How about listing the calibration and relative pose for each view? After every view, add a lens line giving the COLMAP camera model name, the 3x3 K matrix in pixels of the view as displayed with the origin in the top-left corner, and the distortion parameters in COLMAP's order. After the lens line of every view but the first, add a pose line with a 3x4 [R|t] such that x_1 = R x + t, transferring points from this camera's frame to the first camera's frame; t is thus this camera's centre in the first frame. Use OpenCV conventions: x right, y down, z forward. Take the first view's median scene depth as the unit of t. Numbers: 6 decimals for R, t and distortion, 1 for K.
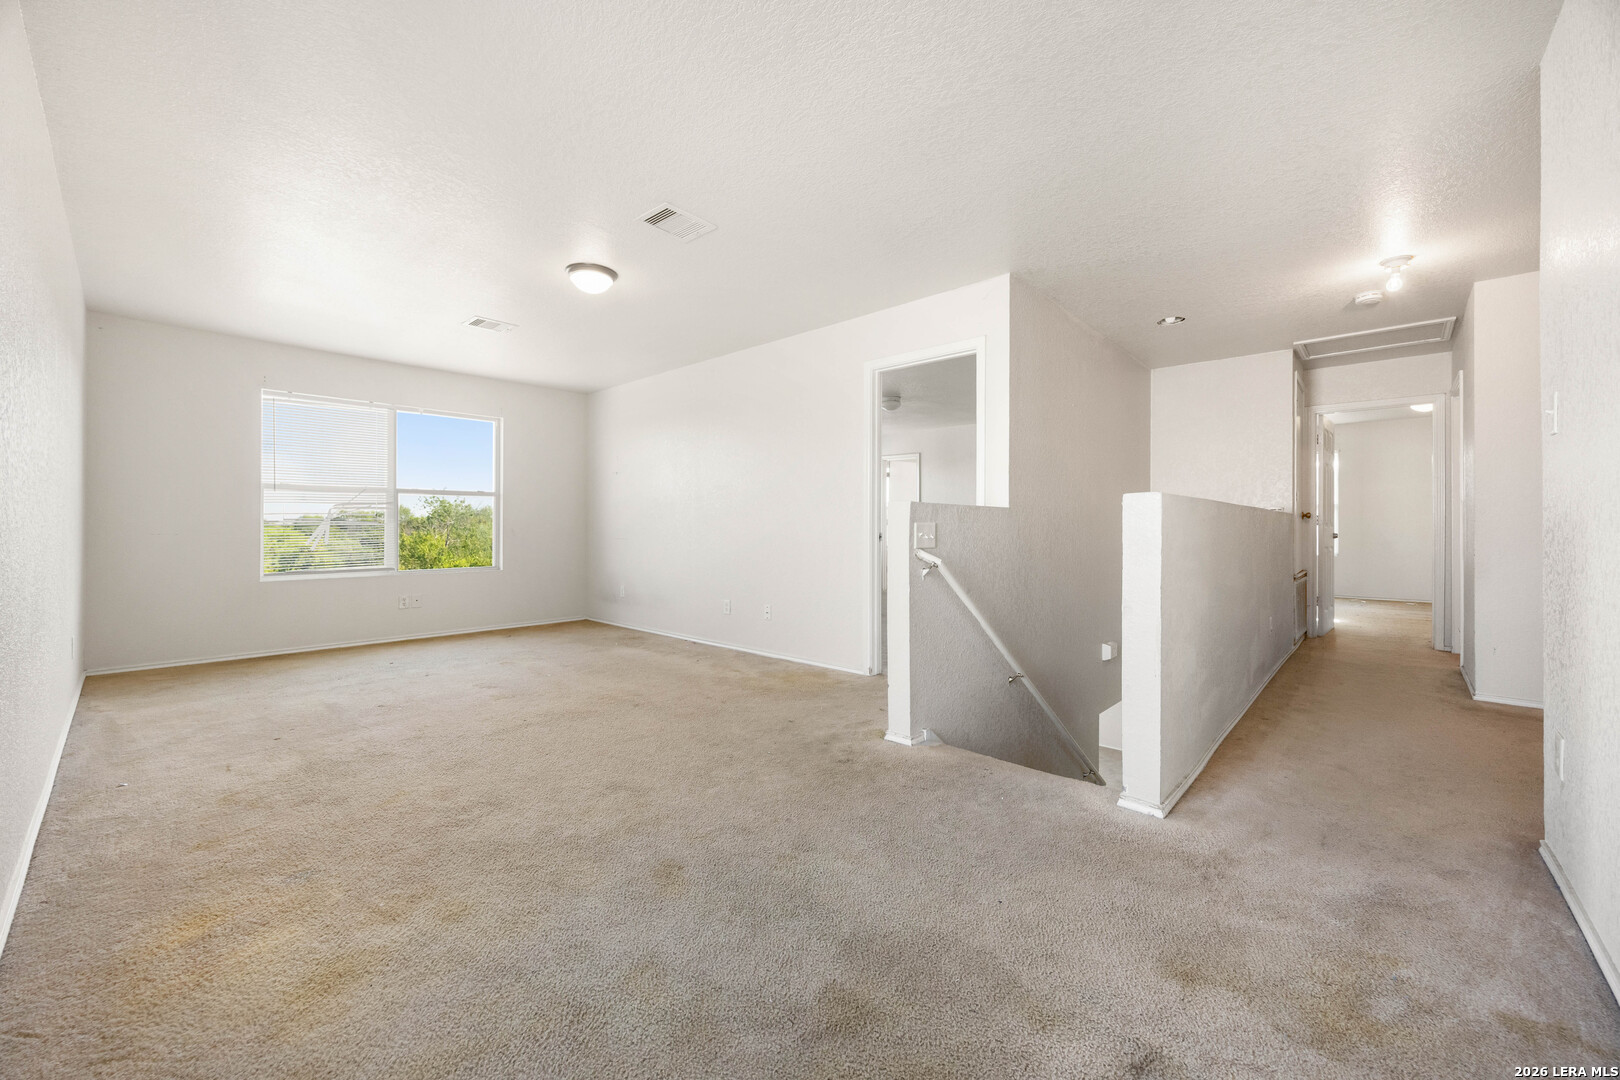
lens RADIAL K [[629.9, 0, 806.5], [0, 629.9, 533.6], [0, 0, 1]] dist [0.000060, 0.000009]
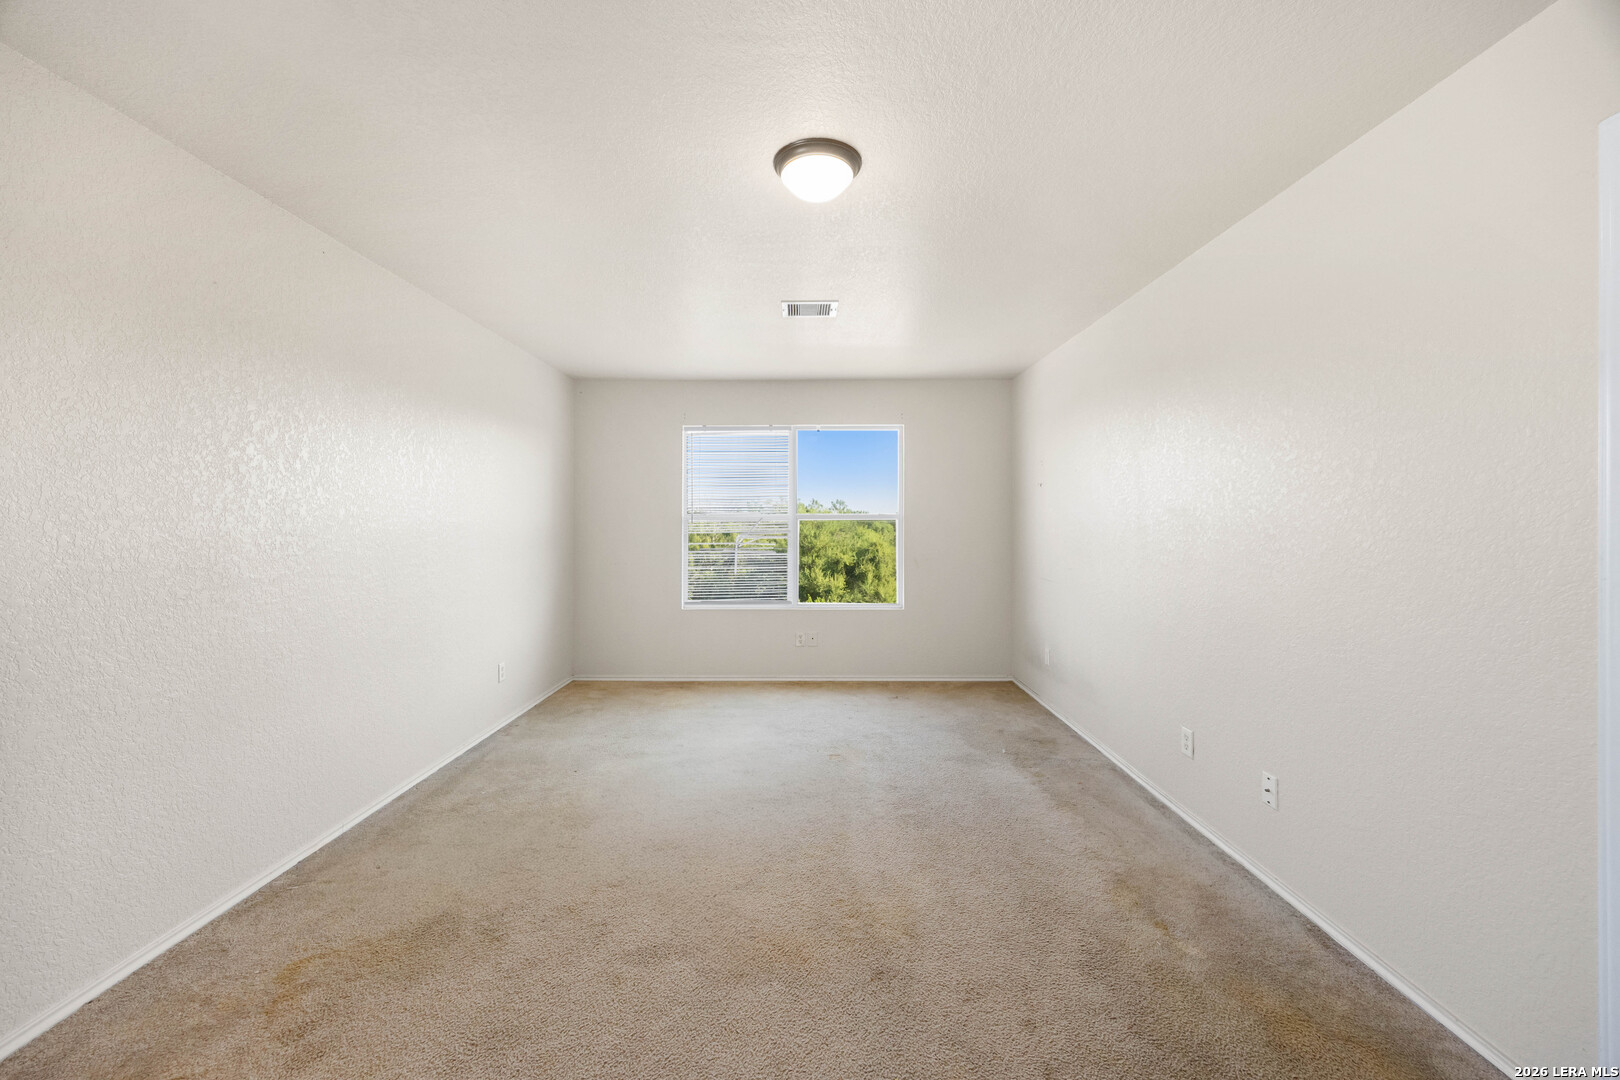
lens RADIAL K [[629.9, 0, 806.5], [0, 629.9, 533.6], [0, 0, 1]] dist [0.000060, 0.000009]
pose [[0.678951, 0.016770, -0.733992, 0.043840], [-0.007165, 0.999843, 0.016216, -0.066737], [0.734149, -0.005751, 0.678964, 0.428061]]
